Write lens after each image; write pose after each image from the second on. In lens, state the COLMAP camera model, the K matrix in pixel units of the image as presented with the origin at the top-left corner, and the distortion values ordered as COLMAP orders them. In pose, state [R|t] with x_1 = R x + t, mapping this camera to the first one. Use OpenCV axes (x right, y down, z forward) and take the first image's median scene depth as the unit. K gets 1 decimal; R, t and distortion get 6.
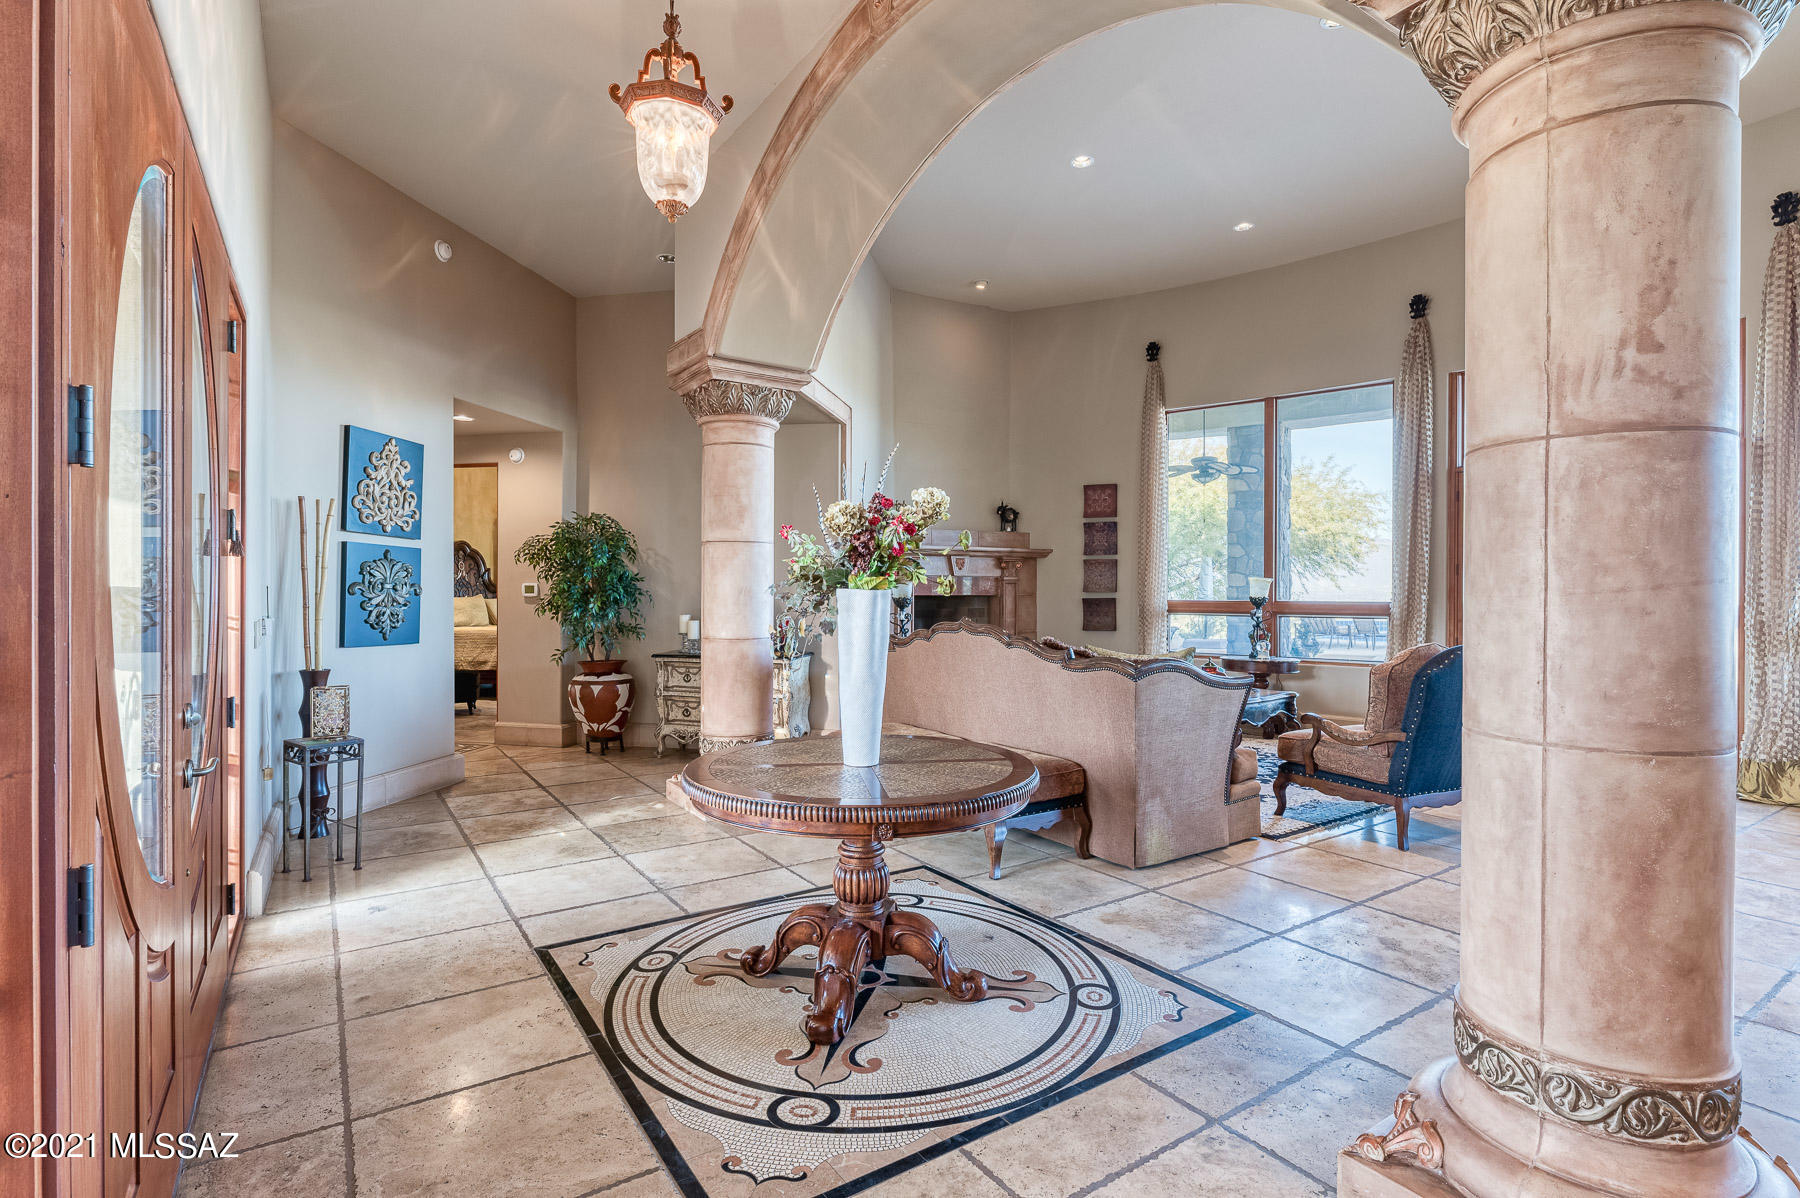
lens RADIAL K [[866.5, 0, 895.3], [0, 866.5, 596.6], [0, 0, 1]] dist [-0.002803, 0.000503]
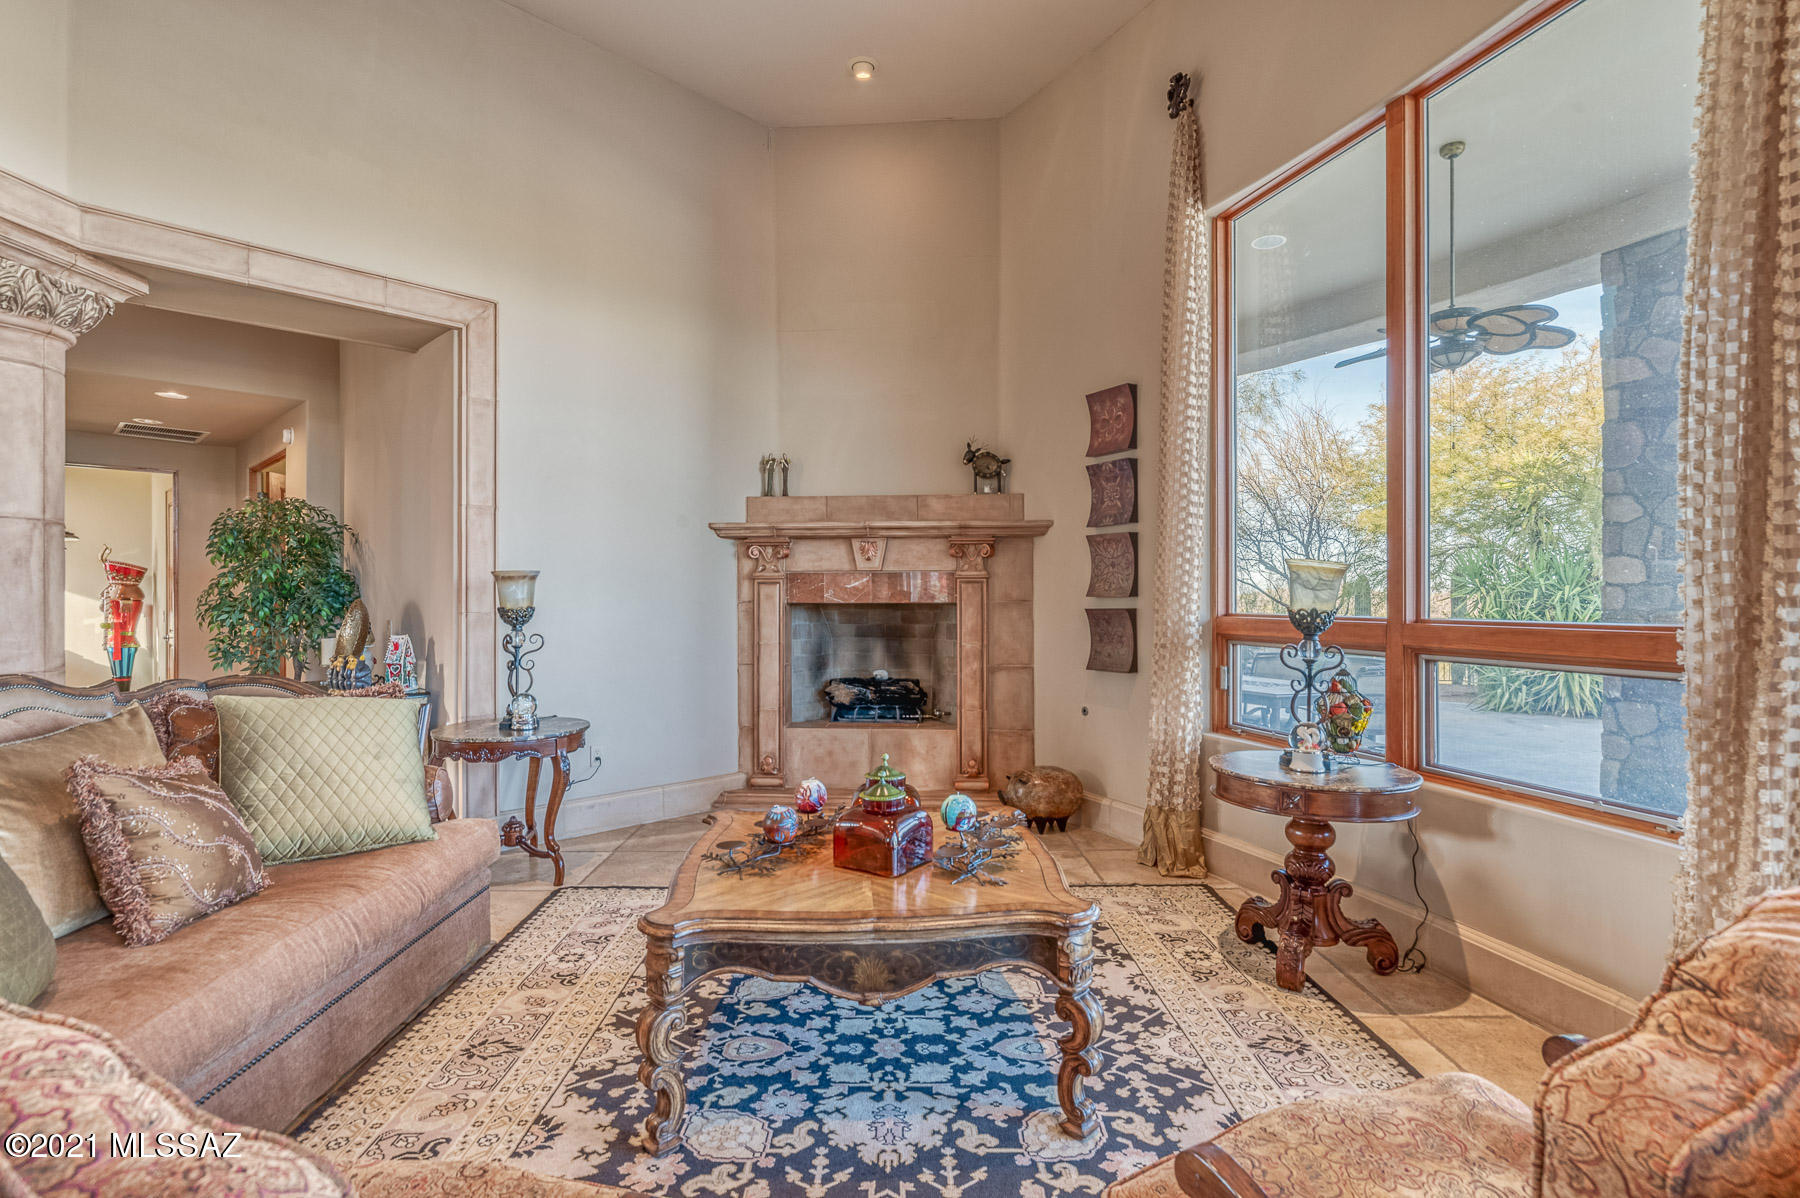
lens RADIAL K [[866.5, 0, 901.7], [0, 866.5, 598.6], [0, 0, 1]] dist [-0.002803, 0.000503]
pose [[0.834927, -0.000569, -0.550360, 0.700295], [-0.001547, 0.999993, -0.003382, -0.003797], [0.550358, 0.003675, 0.834921, 0.838430]]
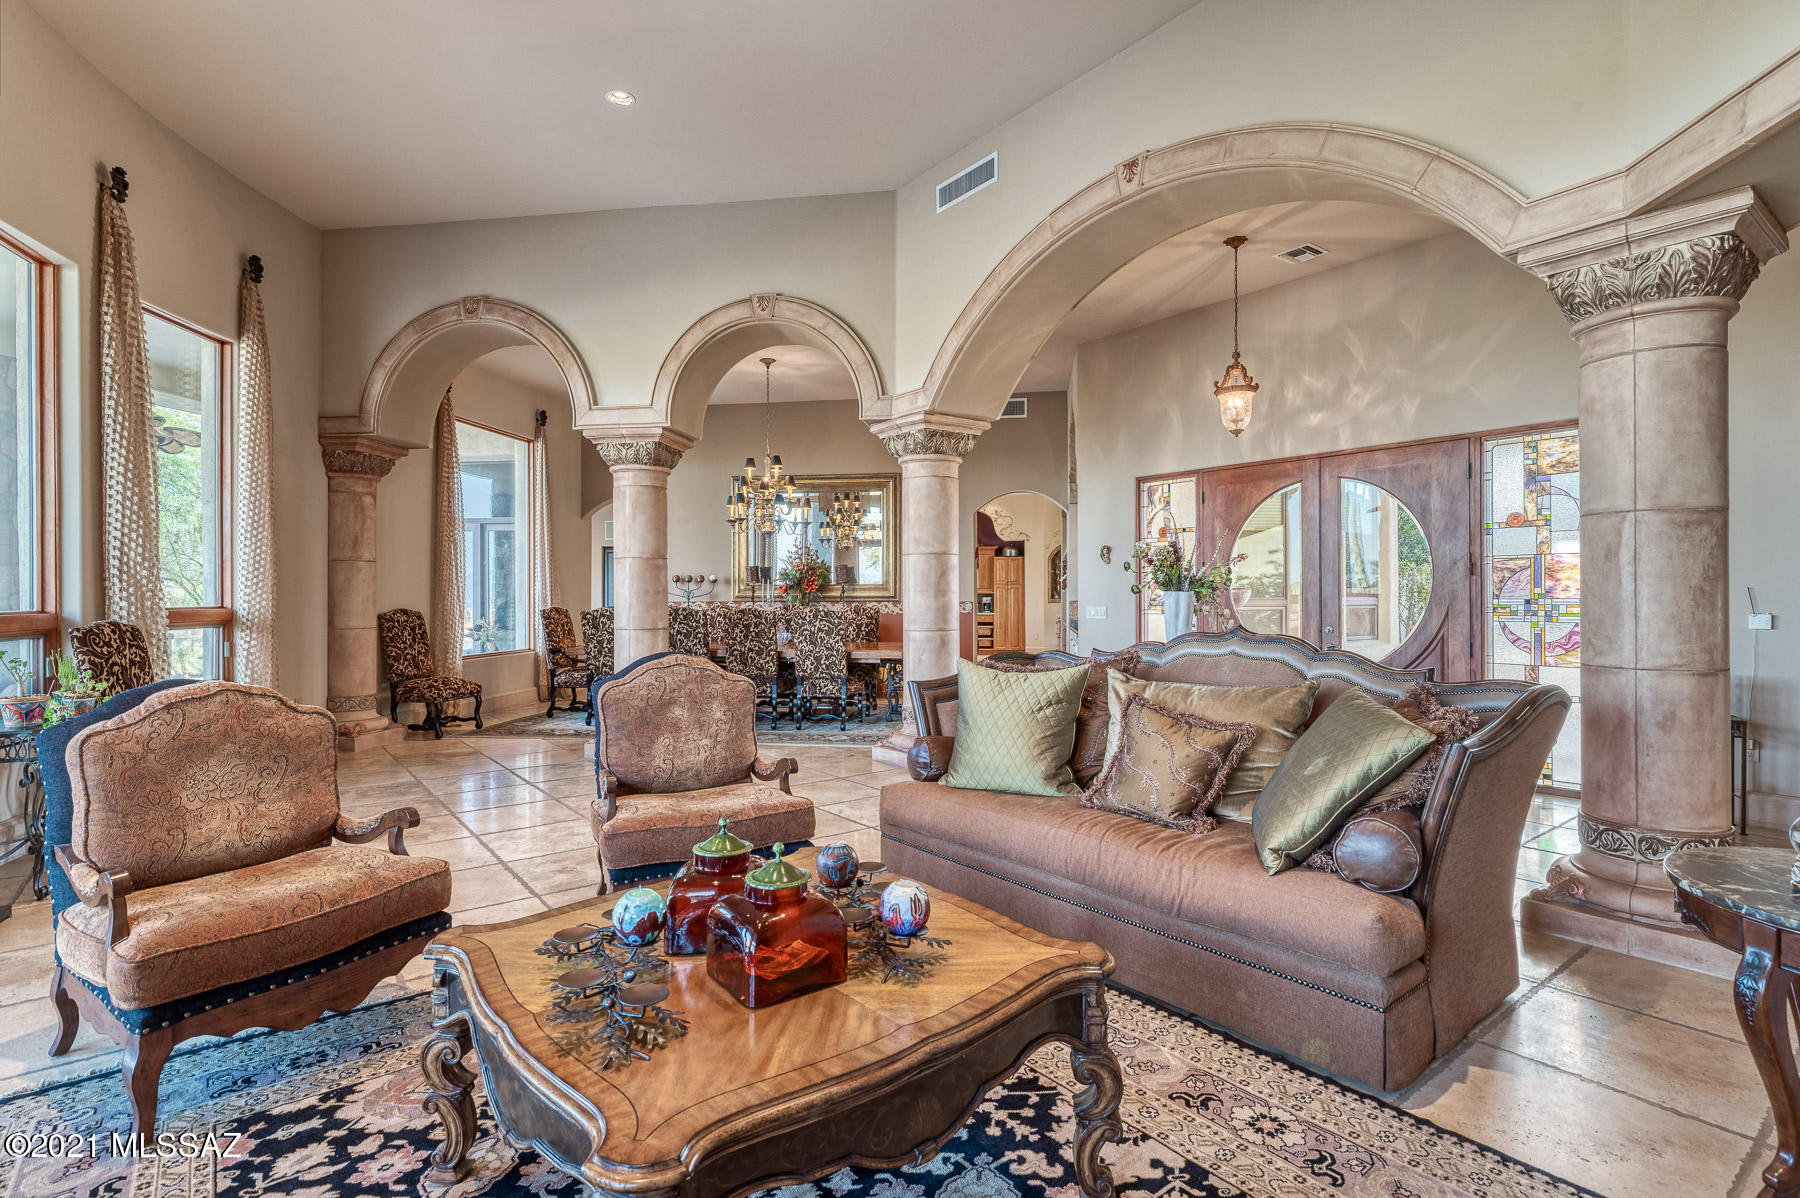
lens RADIAL K [[866.5, 0, 905.0], [0, 866.5, 593.4], [0, 0, 1]] dist [-0.002803, 0.000503]
pose [[-0.997328, 0.001570, -0.073039, 0.391313], [0.001135, 0.999981, 0.006005, -0.007827], [0.073047, 0.005906, -0.997311, 1.573238]]
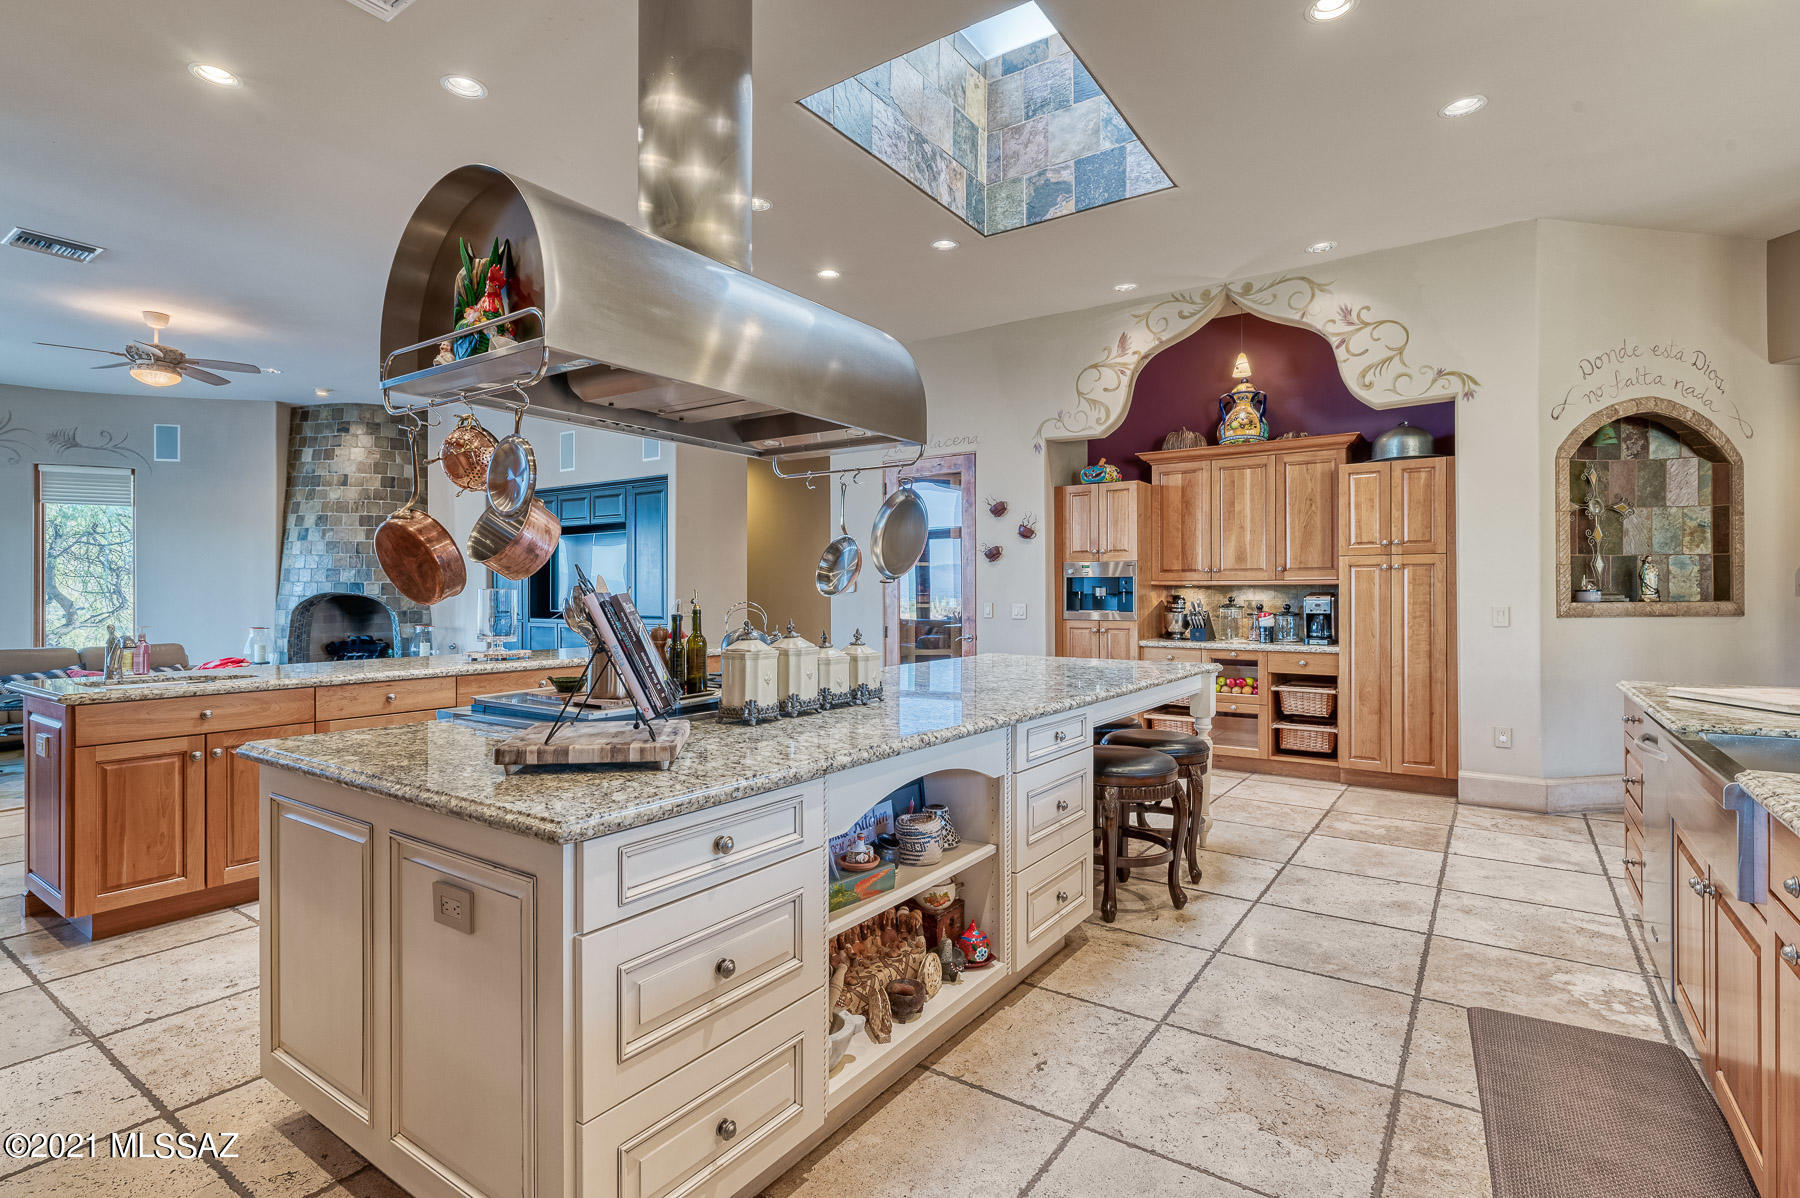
lens RADIAL K [[866.5, 0, 896.9], [0, 866.5, 598.3], [0, 0, 1]] dist [-0.002803, 0.000503]
pose [[-0.924735, -0.000835, 0.380611, -0.108395], [0.002753, 0.999957, 0.008884, 0.020185], [-0.380601, 0.009264, -0.924693, -0.617792]]
